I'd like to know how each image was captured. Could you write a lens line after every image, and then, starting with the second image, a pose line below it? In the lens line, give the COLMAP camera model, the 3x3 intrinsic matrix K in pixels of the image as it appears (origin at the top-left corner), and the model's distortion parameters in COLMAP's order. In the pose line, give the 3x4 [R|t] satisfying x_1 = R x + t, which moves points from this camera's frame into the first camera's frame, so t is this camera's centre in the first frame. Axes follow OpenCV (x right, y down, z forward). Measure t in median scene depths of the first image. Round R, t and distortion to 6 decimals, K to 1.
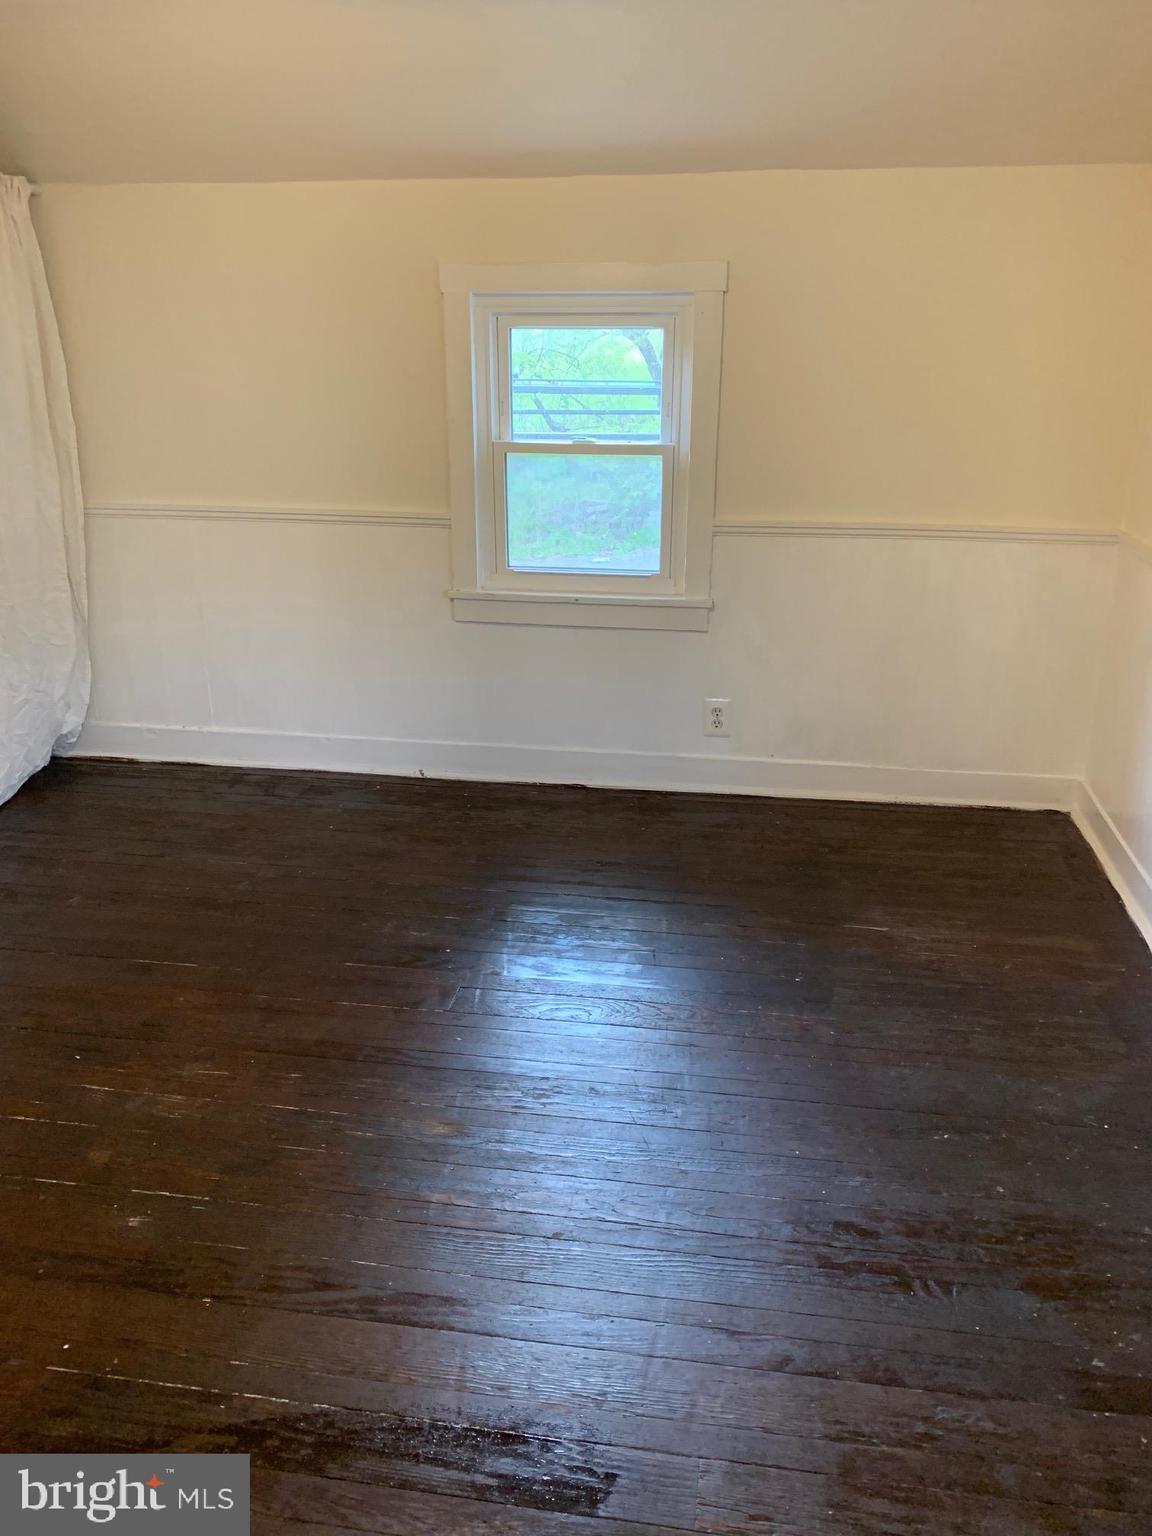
lens RADIAL K [[1176.5, 0, 575.5], [0, 1176.5, 768.3], [0, 0, 1]] dist [0.015593, -0.021636]
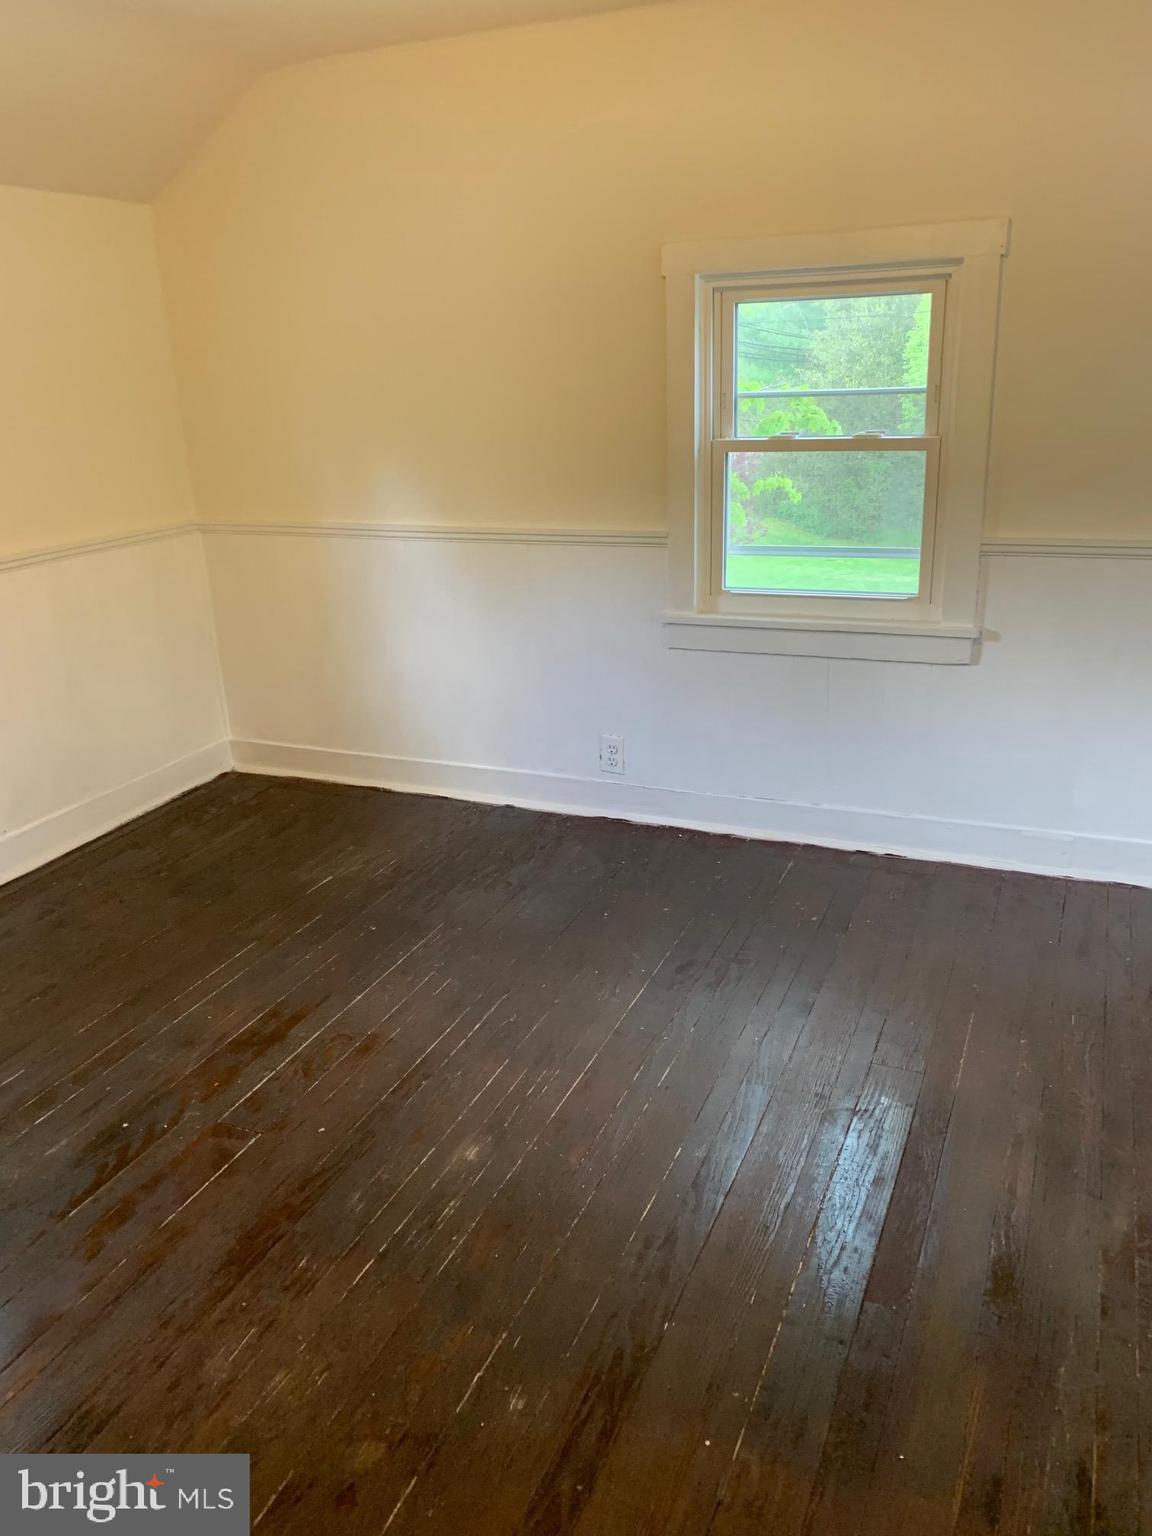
lens RADIAL K [[1176.5, 0, 575.5], [0, 1176.5, 767.0], [0, 0, 1]] dist [0.015593, -0.021636]
pose [[0.257023, -0.334905, 0.906520, -0.730525], [0.372790, 0.899791, 0.226724, -0.138118], [-0.891609, 0.279668, 0.356116, 0.421244]]
